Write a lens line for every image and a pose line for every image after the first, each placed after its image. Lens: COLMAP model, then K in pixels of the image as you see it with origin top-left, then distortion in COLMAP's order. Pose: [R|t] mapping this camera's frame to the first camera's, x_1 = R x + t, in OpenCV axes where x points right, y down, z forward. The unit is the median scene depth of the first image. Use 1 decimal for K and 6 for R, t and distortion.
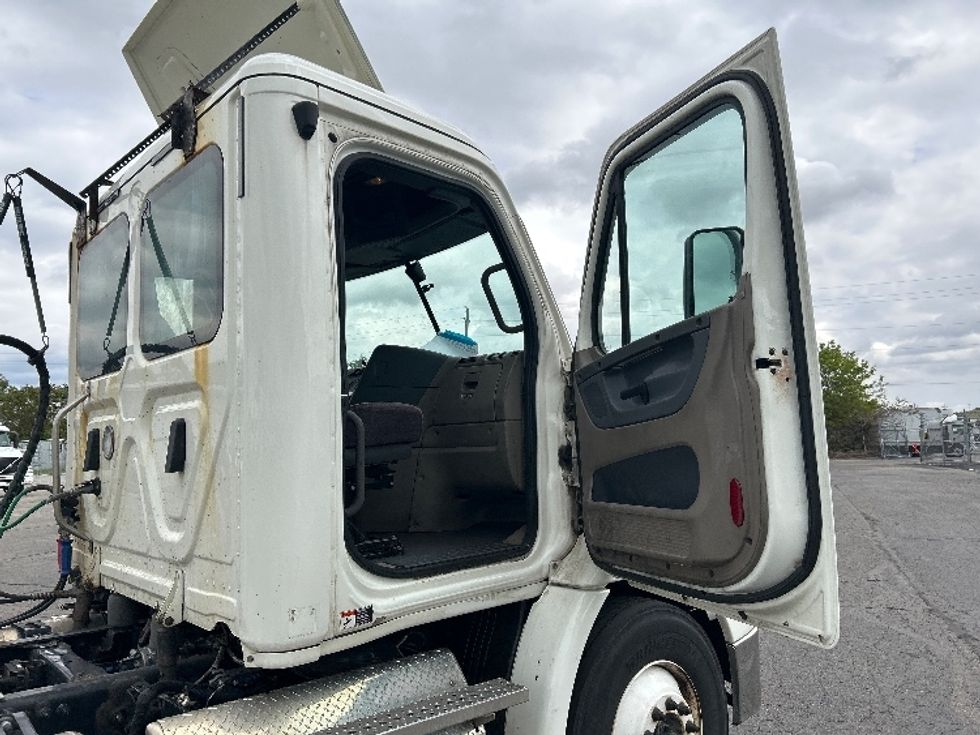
lens RADIAL K [[748.6, 0, 469.0], [0, 748.6, 369.9], [0, 0, 1]] dist [0.054544, -0.070846]
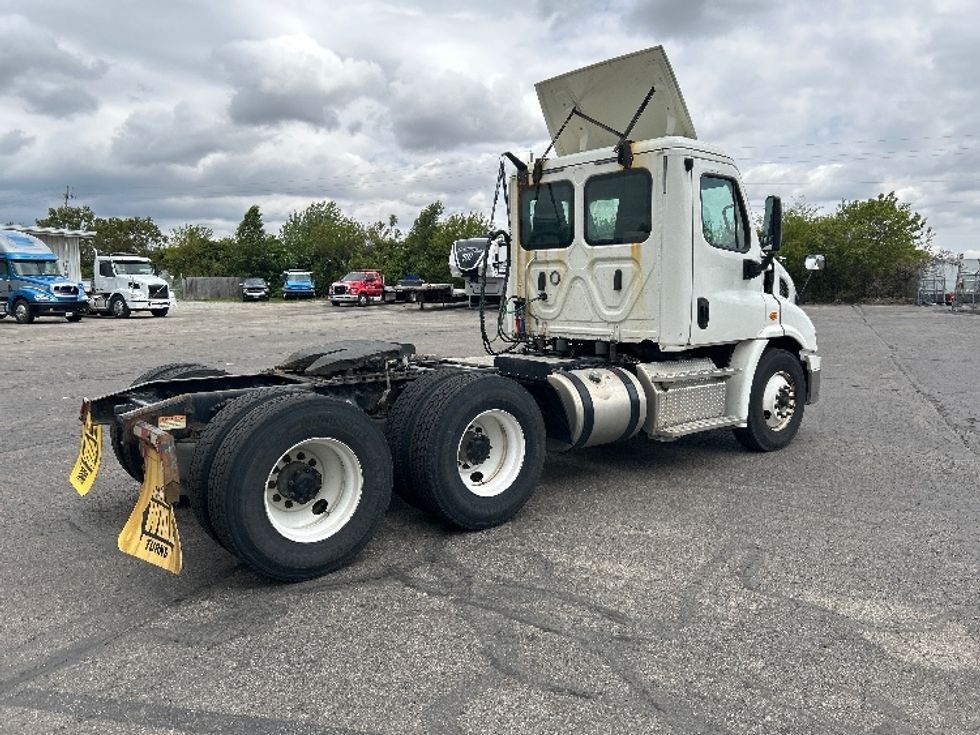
lens RADIAL K [[748.1, 0, 487.5], [0, 748.1, 383.5], [0, 0, 1]] dist [0.044557, -0.003714]
pose [[0.999384, 0.027933, -0.021264, -0.668574], [-0.022371, 0.973533, 0.227450, -0.119215], [0.027054, -0.226834, 0.973558, -1.466649]]
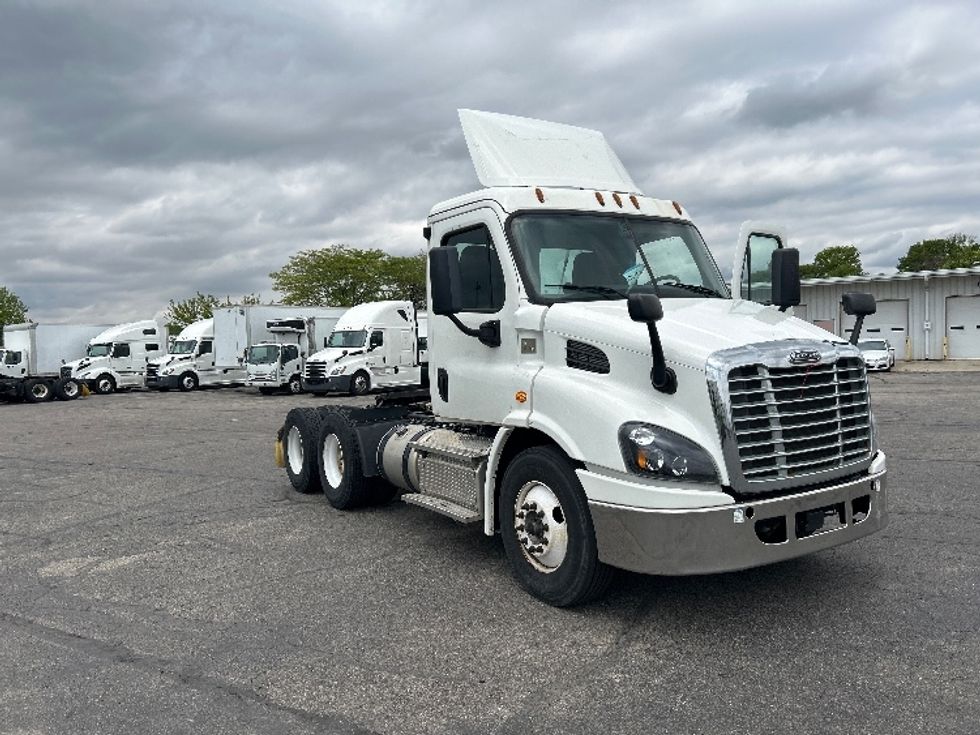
lens RADIAL K [[734.9, 0, 490.0], [0, 734.9, 367.5], [0, 0, 1]] dist [0.003708, -0.005232]
pose [[-0.140883, 0.058086, -0.988321, 1.861087], [0.129888, 0.990733, 0.039713, 0.062499], [0.981469, -0.122776, -0.147122, 1.175137]]
